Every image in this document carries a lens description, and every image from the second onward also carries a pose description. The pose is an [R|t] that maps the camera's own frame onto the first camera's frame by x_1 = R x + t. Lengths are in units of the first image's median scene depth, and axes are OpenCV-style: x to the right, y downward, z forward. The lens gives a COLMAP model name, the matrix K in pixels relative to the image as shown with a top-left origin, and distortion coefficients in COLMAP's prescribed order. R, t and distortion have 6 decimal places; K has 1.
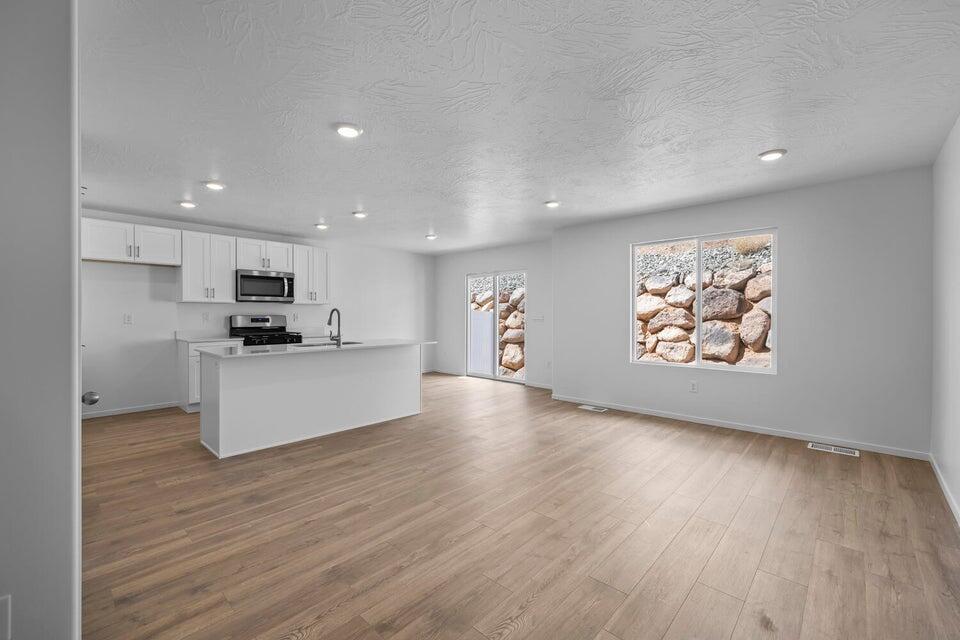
lens RADIAL K [[406.9, 0, 476.9], [0, 406.9, 313.0], [0, 0, 1]] dist [0.001441, 0.000283]
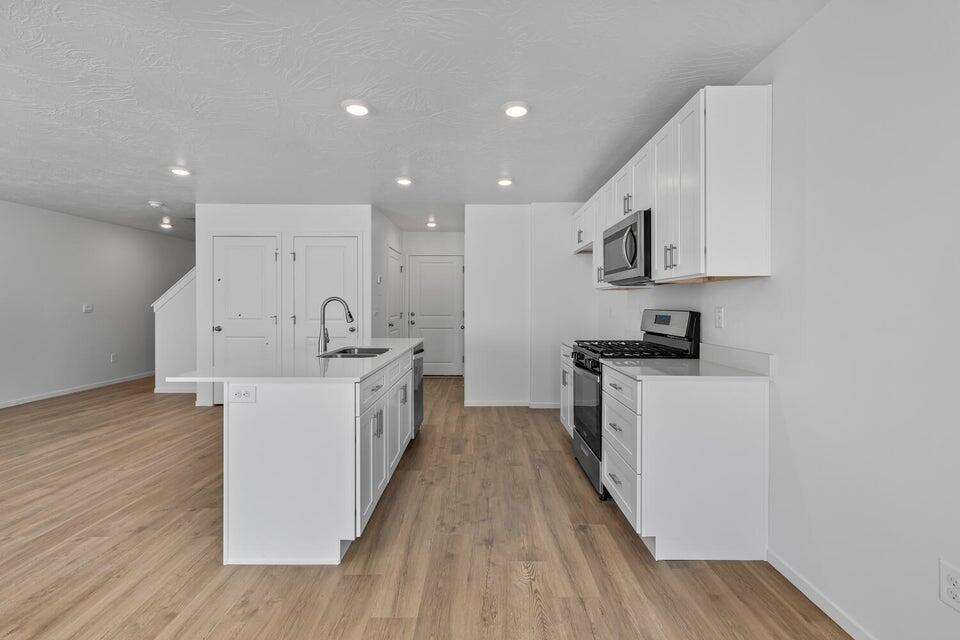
lens RADIAL K [[419.1, 0, 482.1], [0, 419.1, 307.2], [0, 0, 1]] dist [0.002428, 0.000577]
pose [[-0.724939, -0.000268, -0.688813, -0.039063], [-0.002914, 0.999992, 0.002678, 0.002104], [0.688807, 0.003949, -0.724934, 1.410273]]
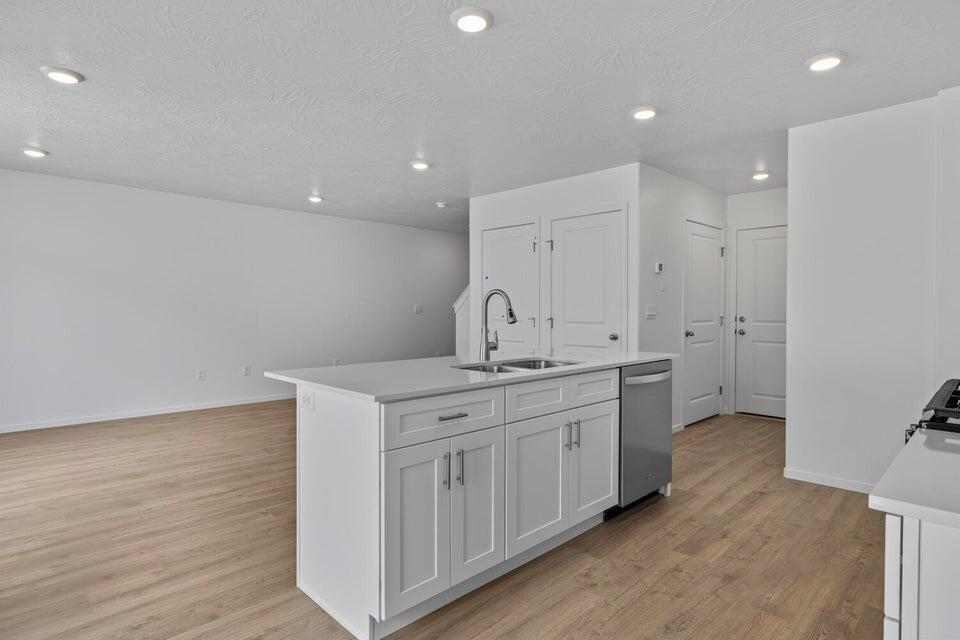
lens RADIAL K [[514.5, 0, 480.0], [0, 514.5, 320.0], [0, 0, 1]] dist [0.004832, 0.002082]
pose [[-0.999352, -0.006115, 0.035481, -0.295479], [-0.005404, 0.999784, 0.020084, 0.011528], [-0.035596, 0.019880, -0.999169, 1.383516]]
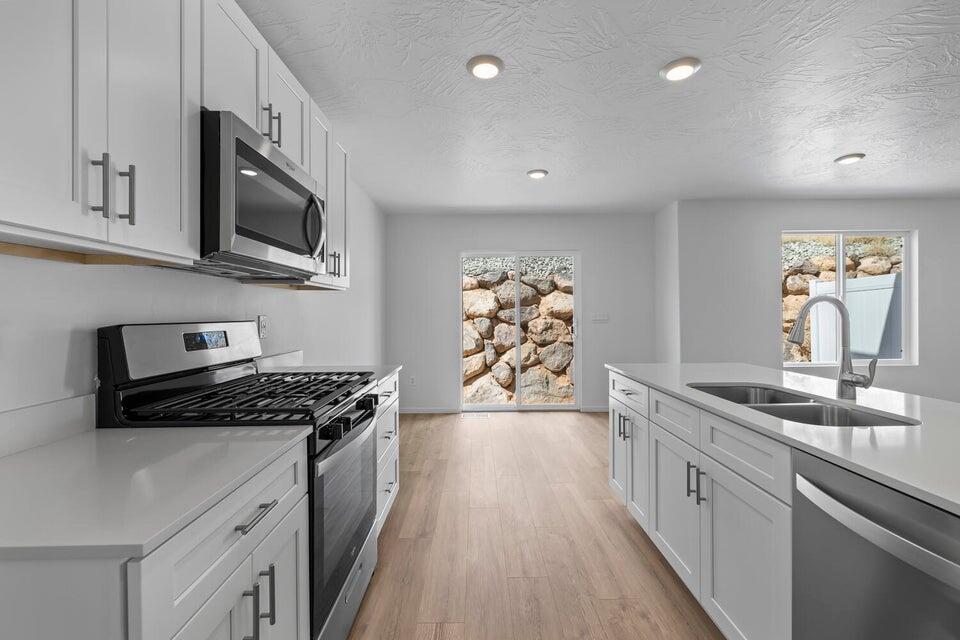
lens RADIAL K [[411.7, 0, 482.0], [0, 411.7, 312.8], [0, 0, 1]] dist [-0.000382, -0.000016]
pose [[0.718917, -0.005183, 0.695077, -0.685220], [0.006627, 0.999978, 0.000602, 0.001273], [-0.695065, 0.004174, 0.718935, 0.799987]]
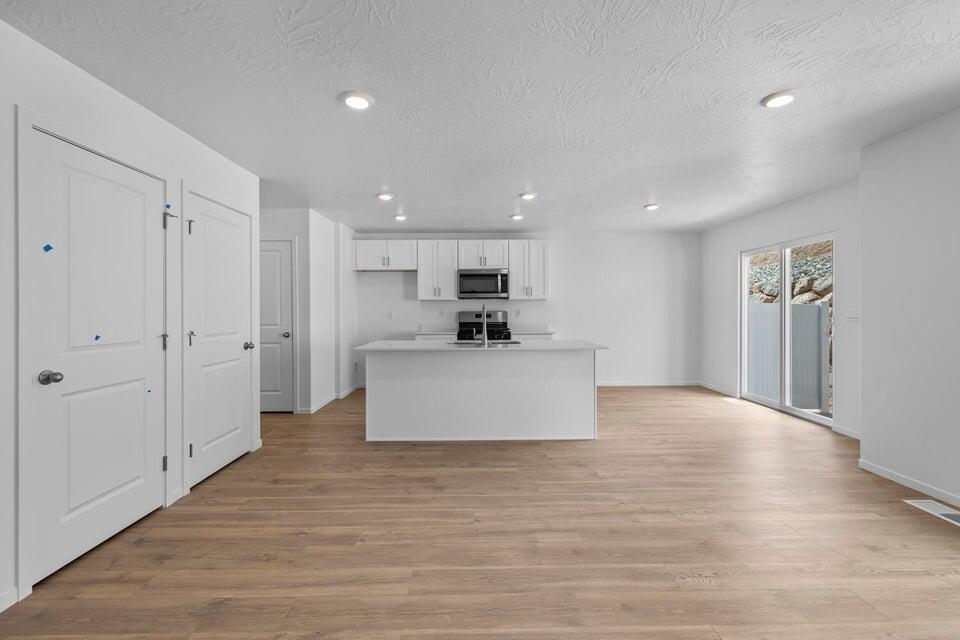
lens RADIAL K [[406.9, 0, 476.9], [0, 406.9, 313.0], [0, 0, 1]] dist [0.001441, 0.000283]
pose [[0.689510, 0.002391, -0.724272, 0.254662], [0.007001, 0.999926, 0.009966, -0.000771], [0.724242, -0.011942, 0.689442, 0.303542]]
